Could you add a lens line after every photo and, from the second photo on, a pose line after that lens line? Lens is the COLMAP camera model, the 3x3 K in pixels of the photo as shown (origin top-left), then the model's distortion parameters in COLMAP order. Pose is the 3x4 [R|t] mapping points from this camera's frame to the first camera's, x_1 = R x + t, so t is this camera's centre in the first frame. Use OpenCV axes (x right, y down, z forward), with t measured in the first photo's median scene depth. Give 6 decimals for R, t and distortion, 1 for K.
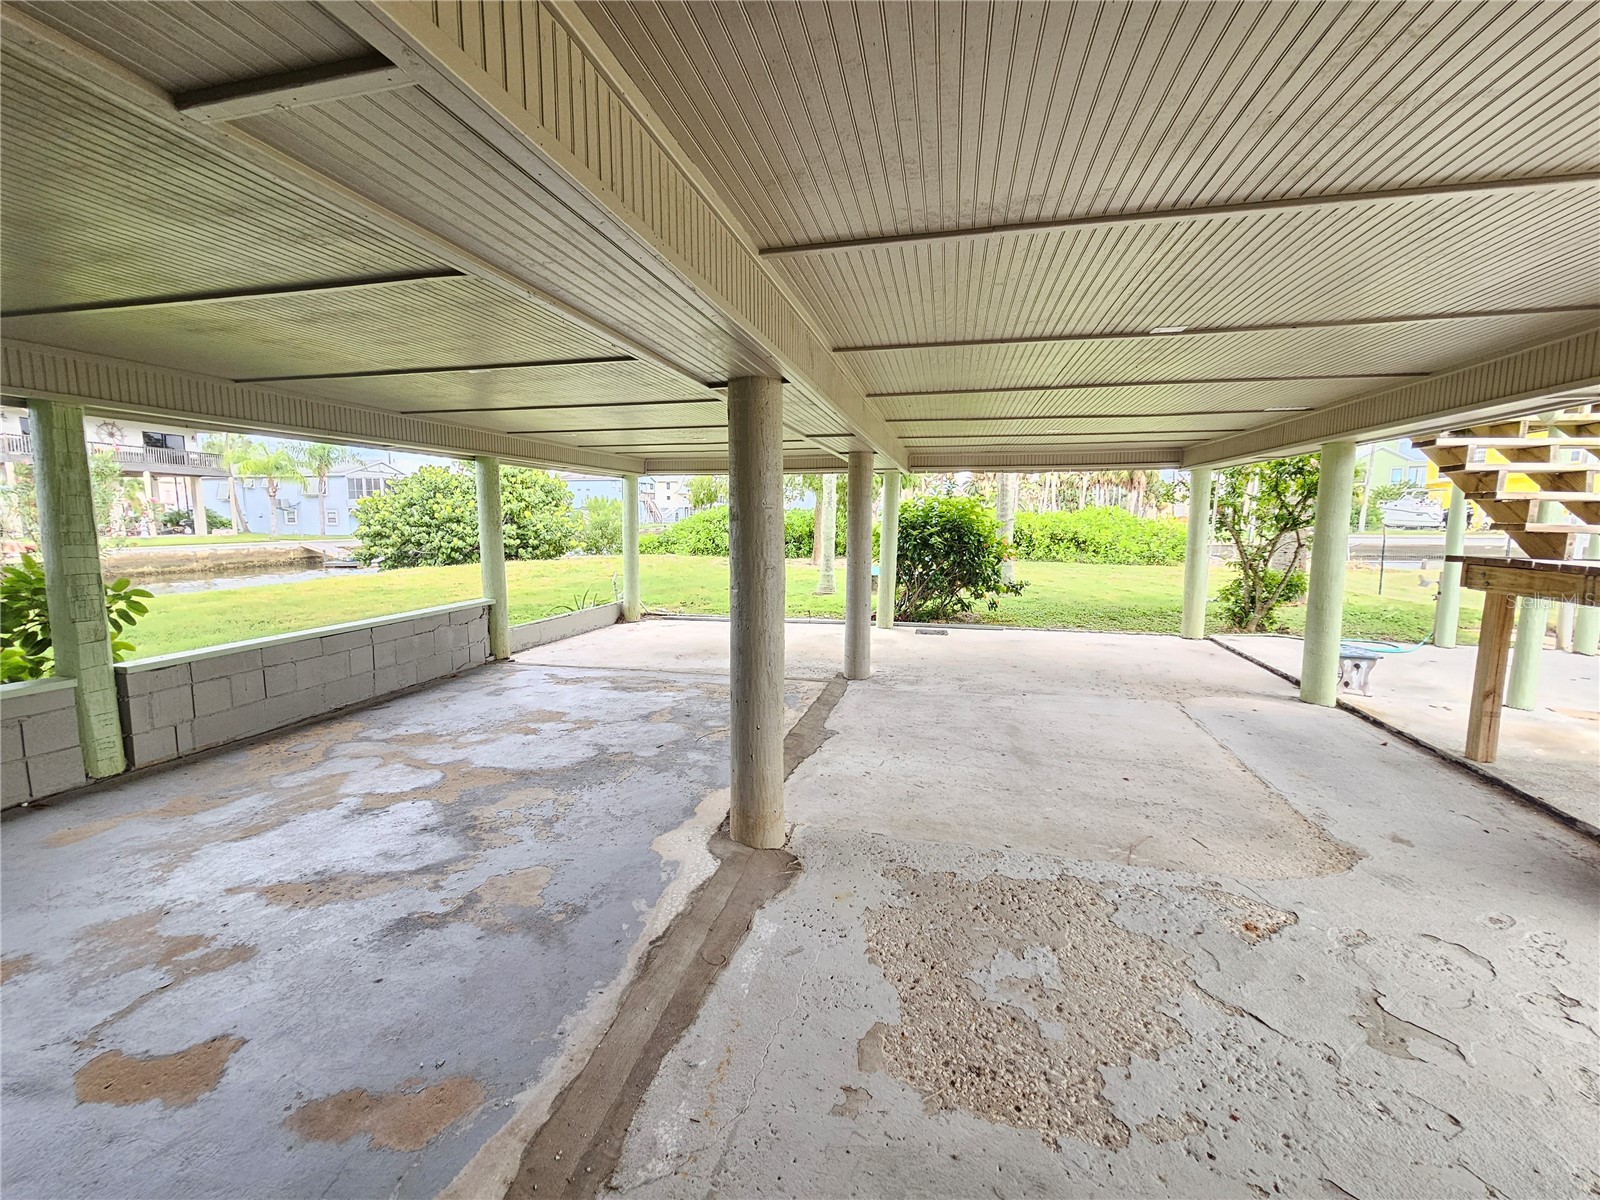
lens RADIAL K [[658.8, 0, 795.2], [0, 658.8, 595.9], [0, 0, 1]] dist [0.001660, -0.001200]
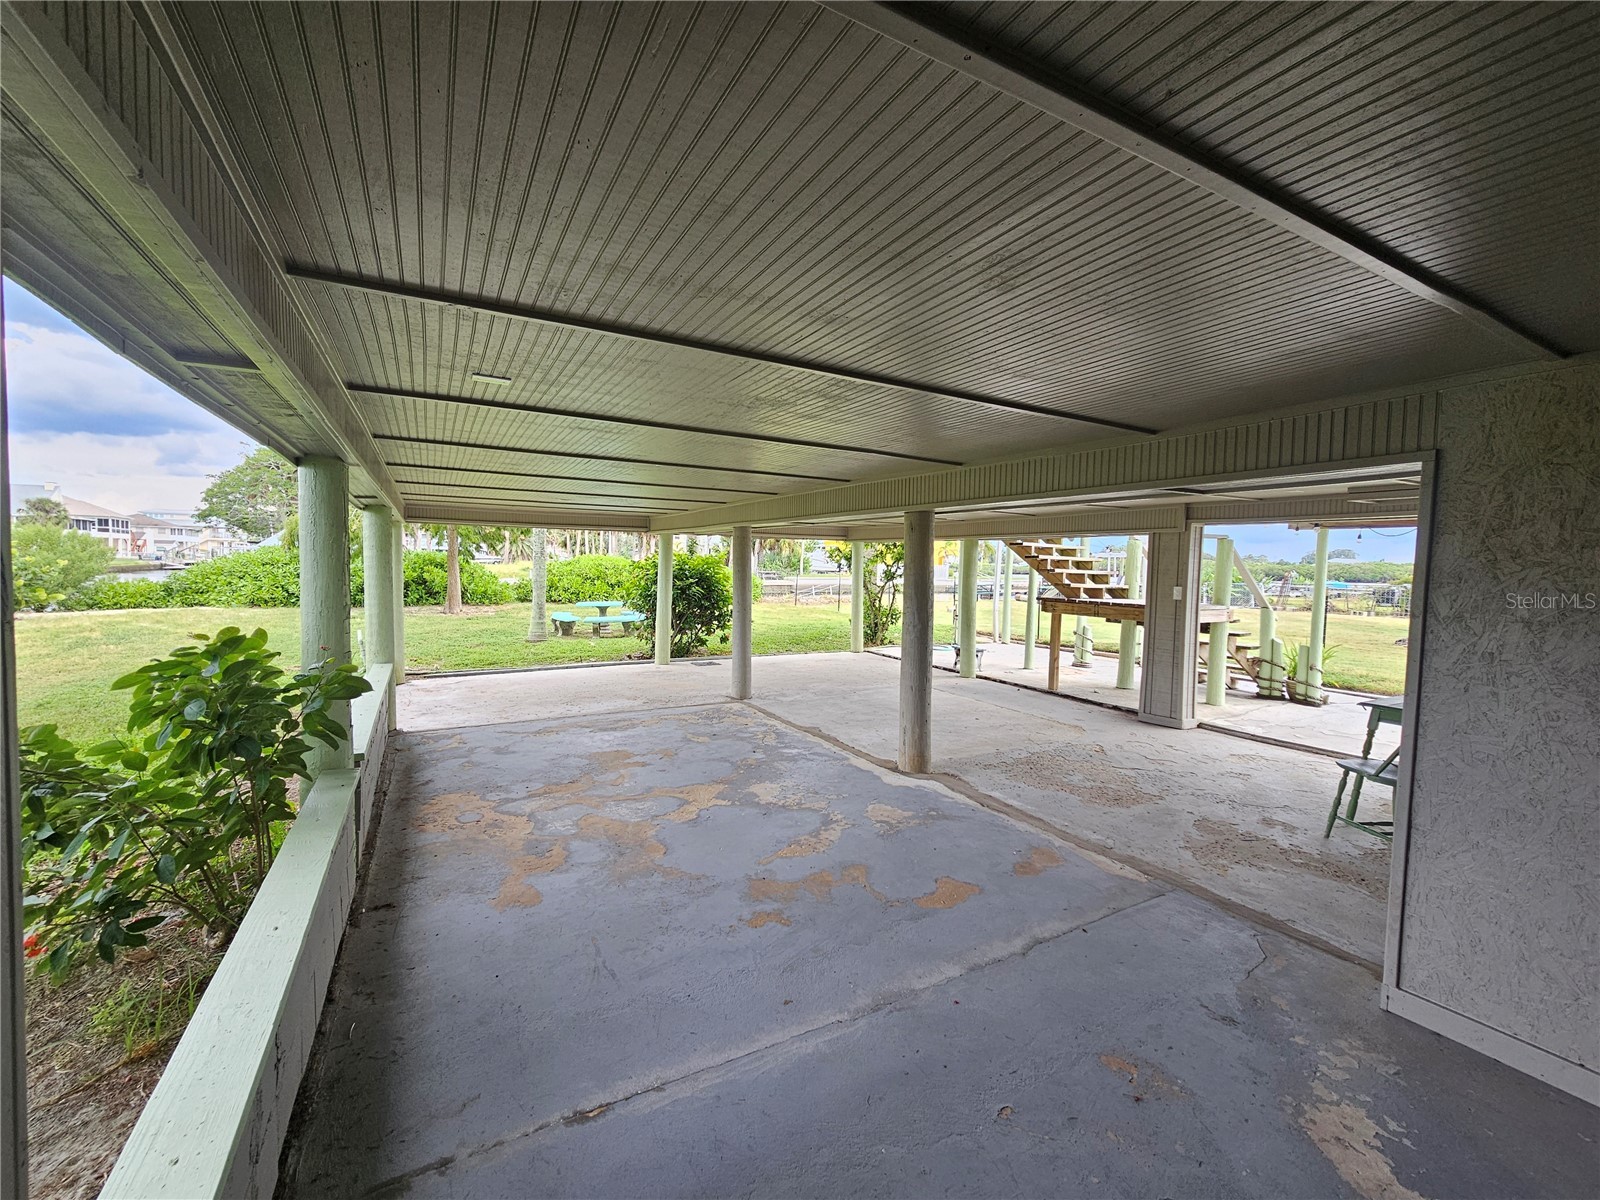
lens RADIAL K [[658.8, 0, 788.7], [0, 658.8, 603.6], [0, 0, 1]] dist [0.001660, -0.001200]
pose [[0.741281, -0.027045, 0.670649, -0.884348], [0.060328, 0.997828, -0.026443, -0.027040], [-0.668478, 0.060061, 0.741303, -0.047057]]
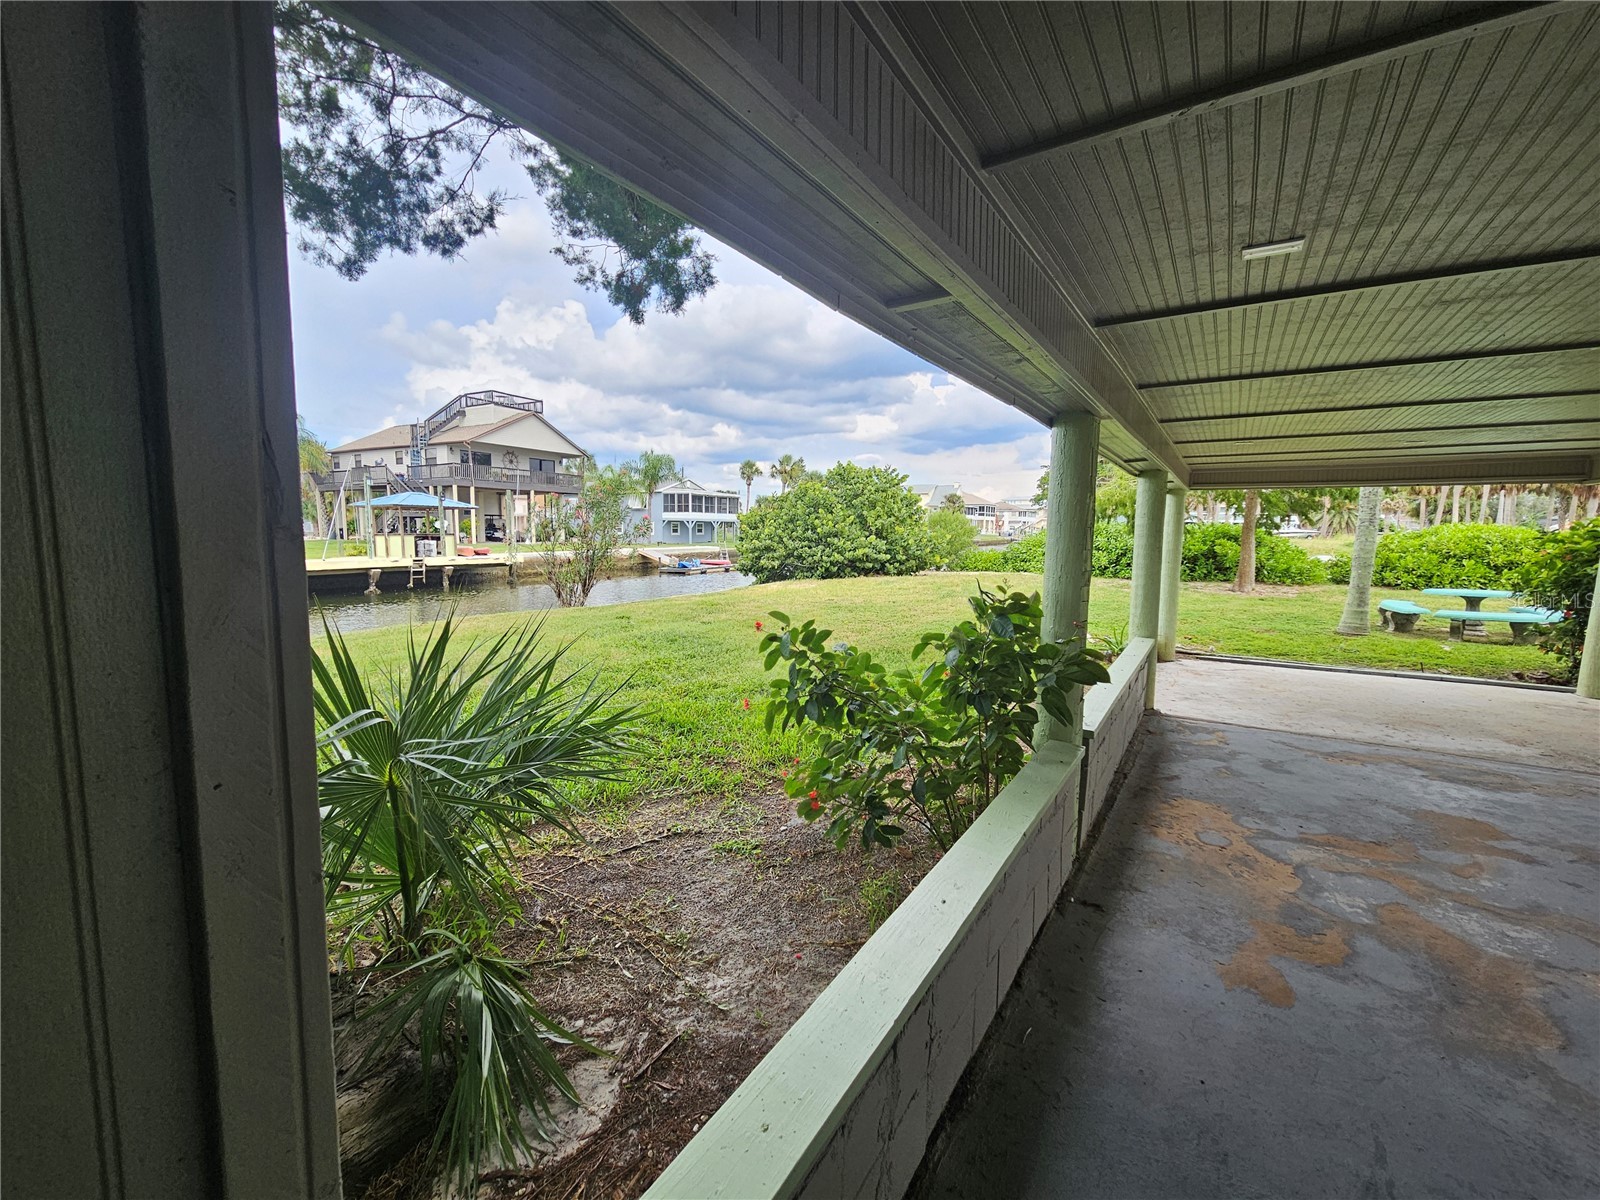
lens RADIAL K [[658.8, 0, 794.8], [0, 658.8, 599.1], [0, 0, 1]] dist [0.001660, -0.001200]
pose [[0.941323, 0.041970, -0.334888, -0.822388], [-0.046101, 0.998927, -0.004392, -0.028481], [0.334345, 0.019573, 0.942248, 0.061984]]
